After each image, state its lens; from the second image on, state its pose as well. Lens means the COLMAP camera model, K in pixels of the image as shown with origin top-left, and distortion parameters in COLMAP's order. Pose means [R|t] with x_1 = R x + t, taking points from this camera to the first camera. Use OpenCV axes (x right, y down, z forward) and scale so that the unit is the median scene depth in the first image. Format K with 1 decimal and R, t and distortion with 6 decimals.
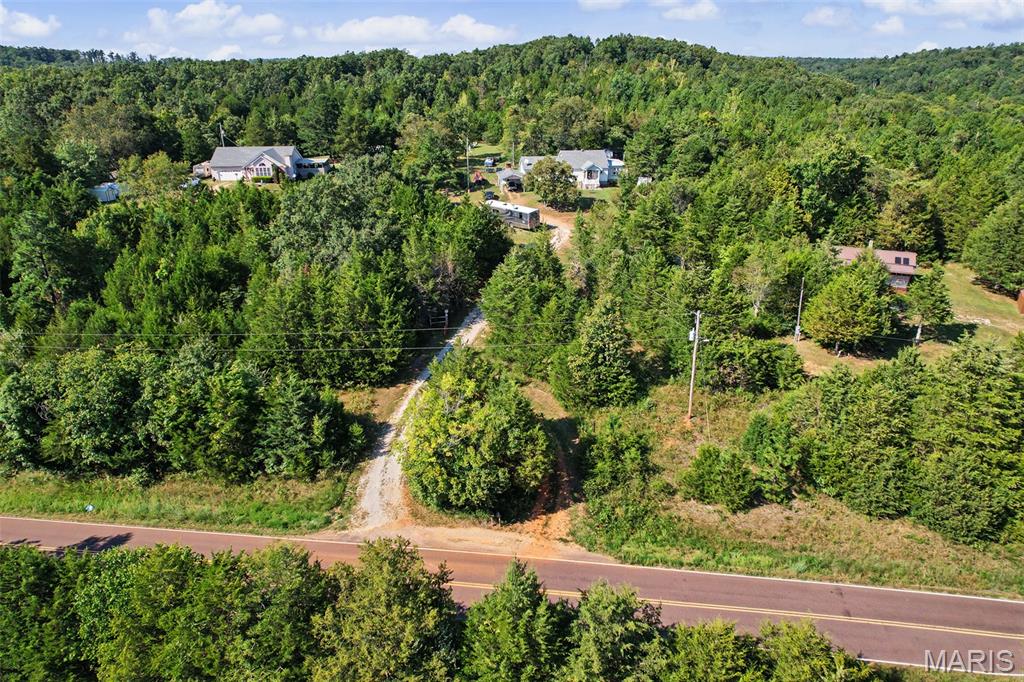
lens RADIAL K [[650.8, 0, 490.3], [0, 650.8, 342.8], [0, 0, 1]] dist [-0.011580, 0.023599]
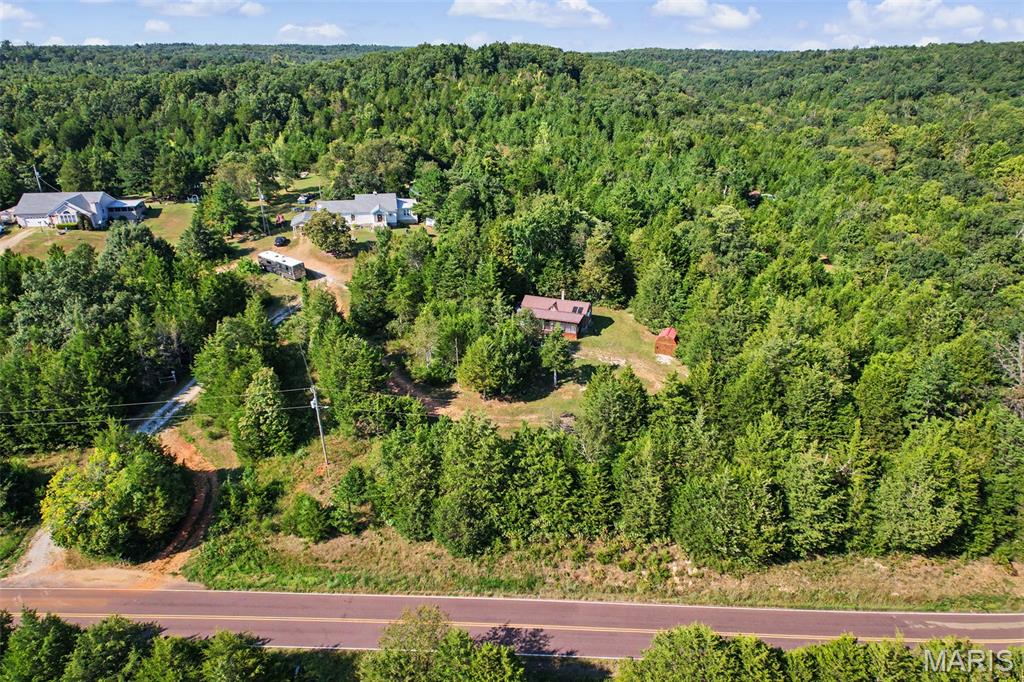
lens RADIAL K [[650.8, 0, 490.3], [0, 650.8, 342.8], [0, 0, 1]] dist [-0.011580, 0.023599]
pose [[0.993963, -0.034014, 0.104306, 0.308637], [0.031789, 0.999232, 0.022923, -0.088698], [-0.105005, -0.019469, 0.994281, -0.190321]]
